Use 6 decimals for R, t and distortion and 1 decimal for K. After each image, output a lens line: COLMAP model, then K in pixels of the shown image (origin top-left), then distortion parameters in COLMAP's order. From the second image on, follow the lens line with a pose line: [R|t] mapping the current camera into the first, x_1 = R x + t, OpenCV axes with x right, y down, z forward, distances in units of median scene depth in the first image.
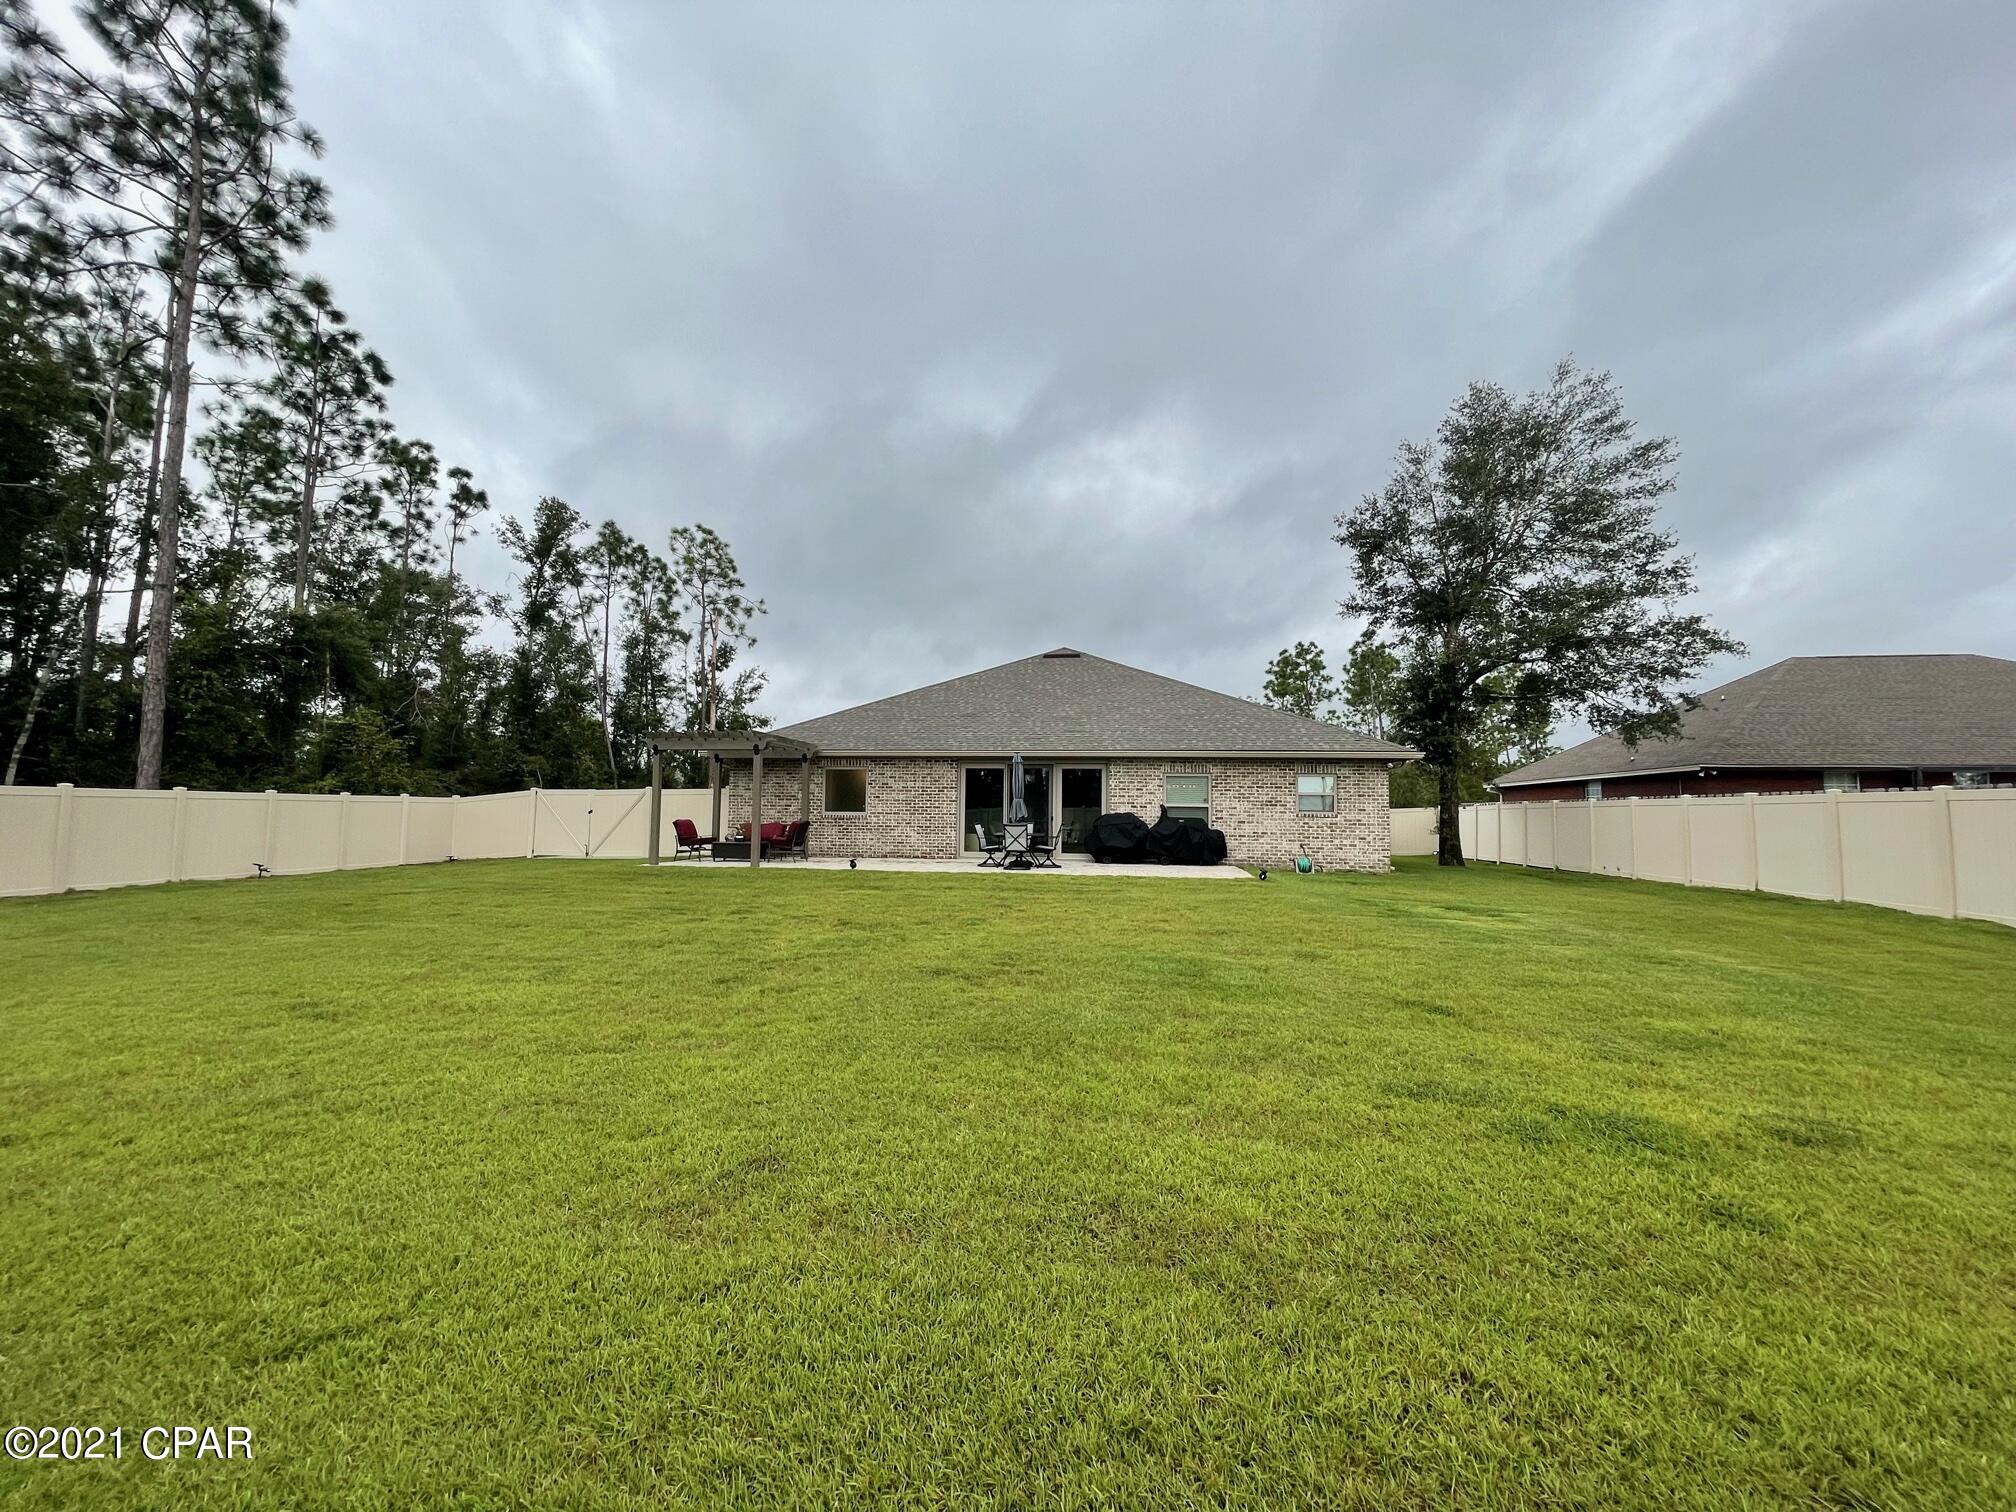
lens RADIAL K [[808.6, 0, 997.8], [0, 808.6, 763.2], [0, 0, 1]] dist [-0.000373, -0.000138]
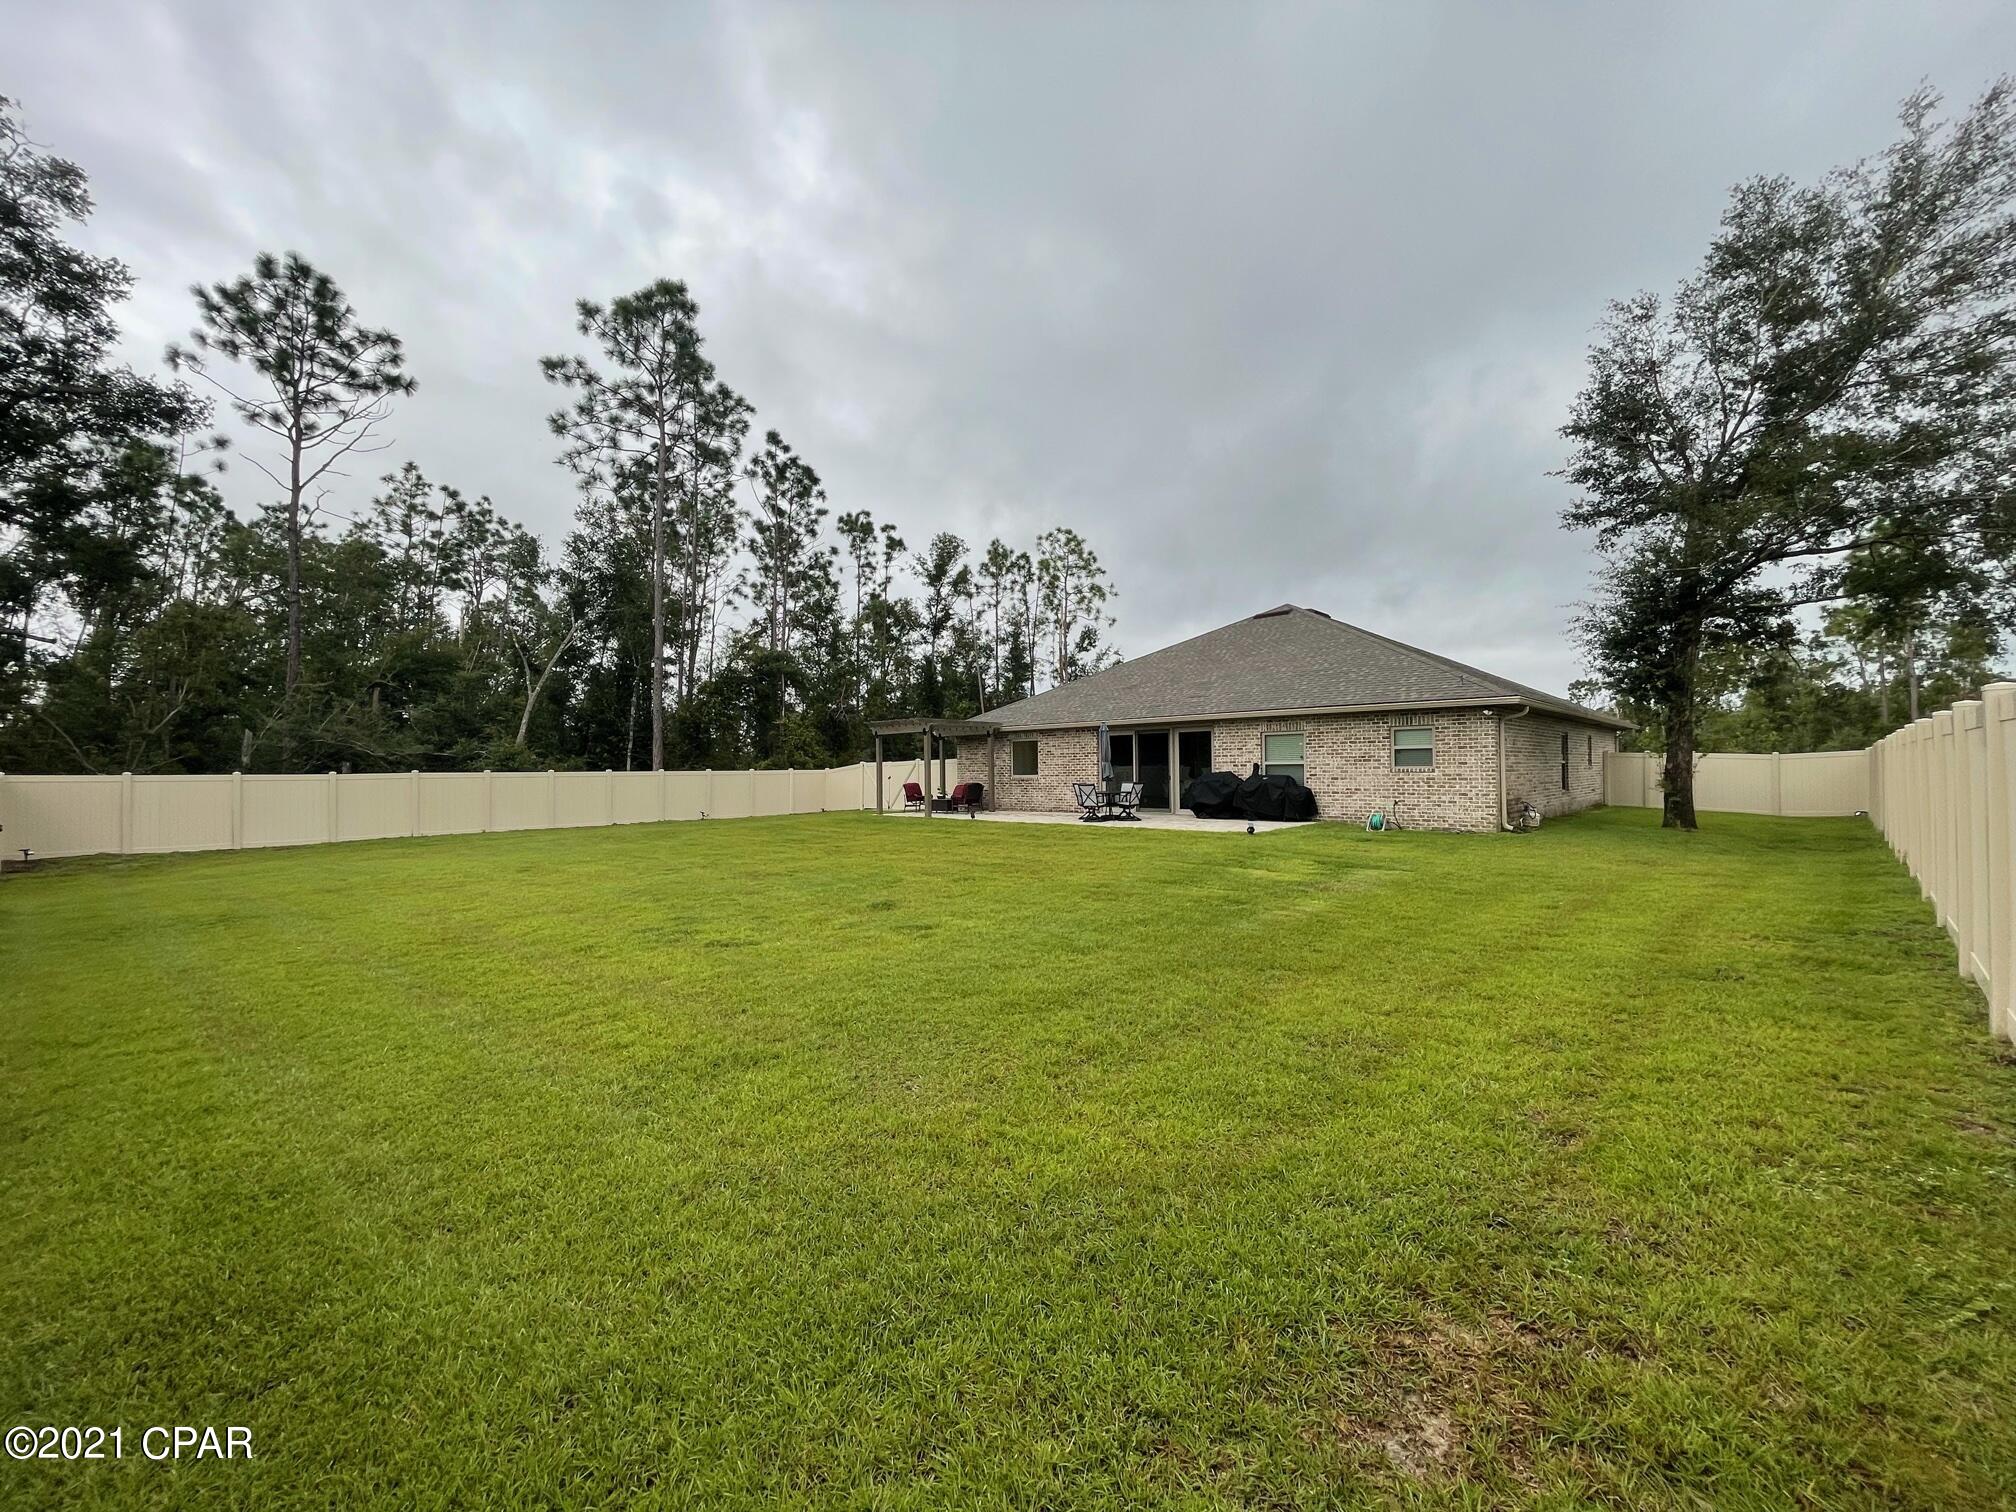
lens RADIAL K [[808.6, 0, 997.8], [0, 808.6, 763.2], [0, 0, 1]] dist [-0.000373, -0.000138]
pose [[0.816425, -0.027194, -0.576811, 0.520860], [0.056101, 0.997901, 0.032359, -0.000569], [0.574720, -0.058779, 0.816237, -0.037827]]
